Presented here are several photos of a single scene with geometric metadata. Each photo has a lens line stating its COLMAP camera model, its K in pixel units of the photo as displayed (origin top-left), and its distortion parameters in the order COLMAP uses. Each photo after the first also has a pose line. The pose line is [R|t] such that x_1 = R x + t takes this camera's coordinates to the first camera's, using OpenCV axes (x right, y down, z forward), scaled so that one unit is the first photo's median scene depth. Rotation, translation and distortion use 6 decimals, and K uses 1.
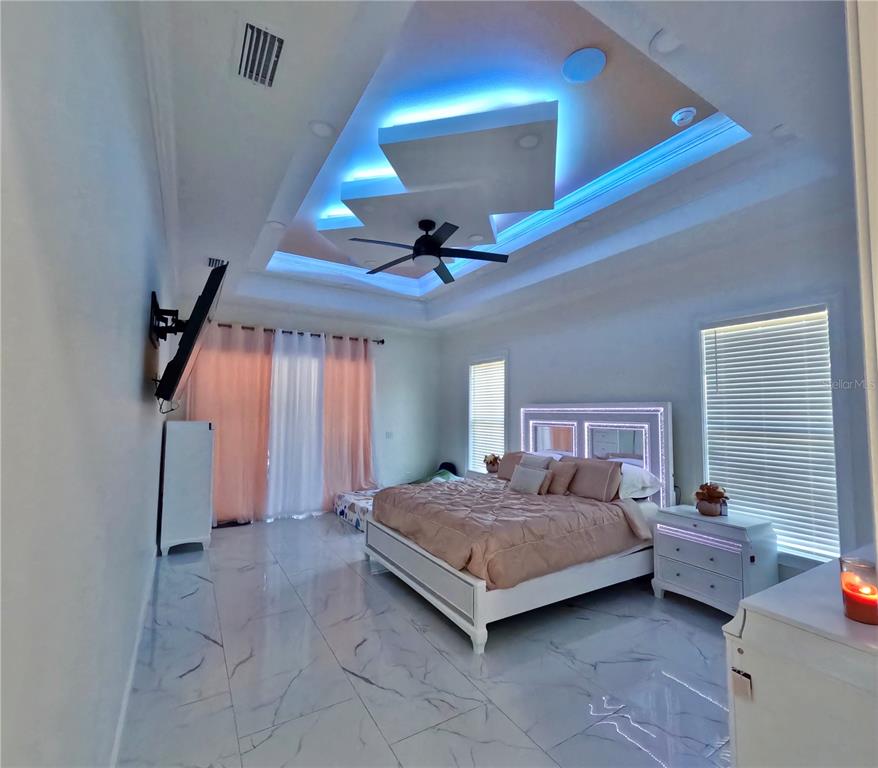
lens RADIAL K [[420.9, 0, 437.8], [0, 420.9, 387.6], [0, 0, 1]] dist [-0.000181, 0.001908]
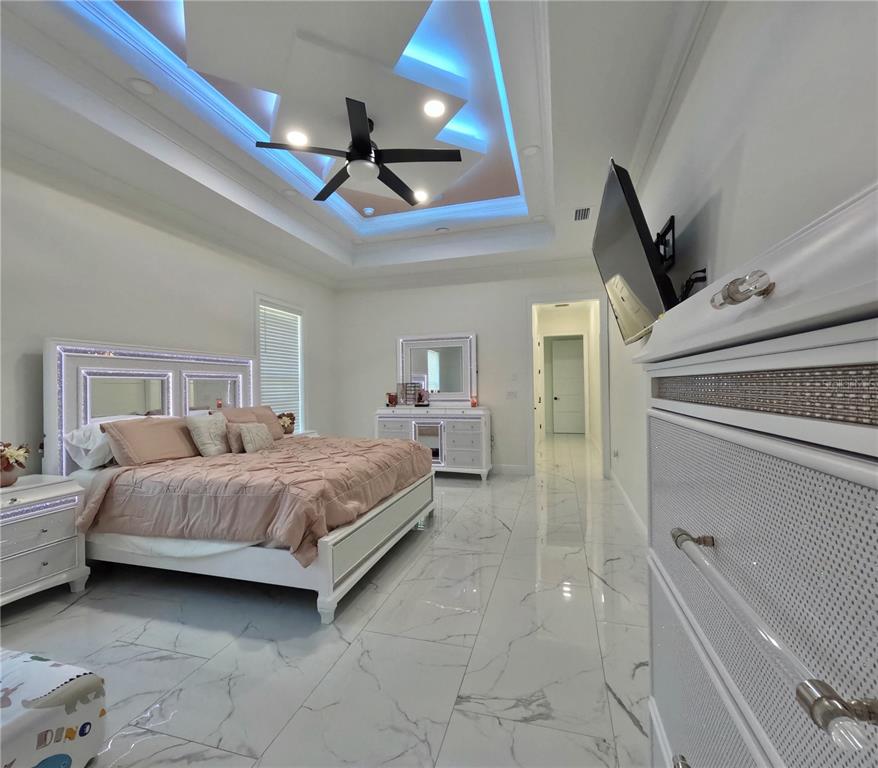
lens RADIAL K [[420.9, 0, 436.7], [0, 420.9, 382.4], [0, 0, 1]] dist [-0.000181, 0.001908]
pose [[-0.680936, 0.005610, 0.732322, -0.793576], [-0.049305, 0.997351, -0.053486, 0.165963], [-0.730682, -0.072528, -0.678855, 1.567842]]
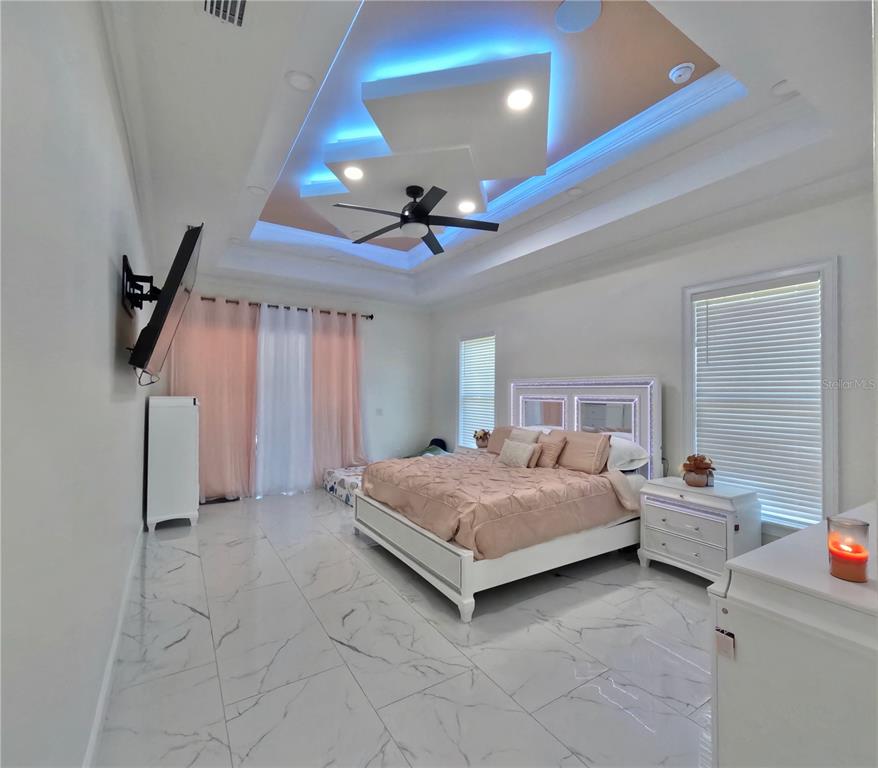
lens RADIAL K [[420.9, 0, 438.1], [0, 420.9, 387.7], [0, 0, 1]] dist [-0.000181, 0.001908]
pose [[0.999817, -0.001650, 0.019038, 0.009436], [0.000737, 0.998853, 0.047887, 0.018199], [-0.019095, -0.047864, 0.998671, 0.017271]]
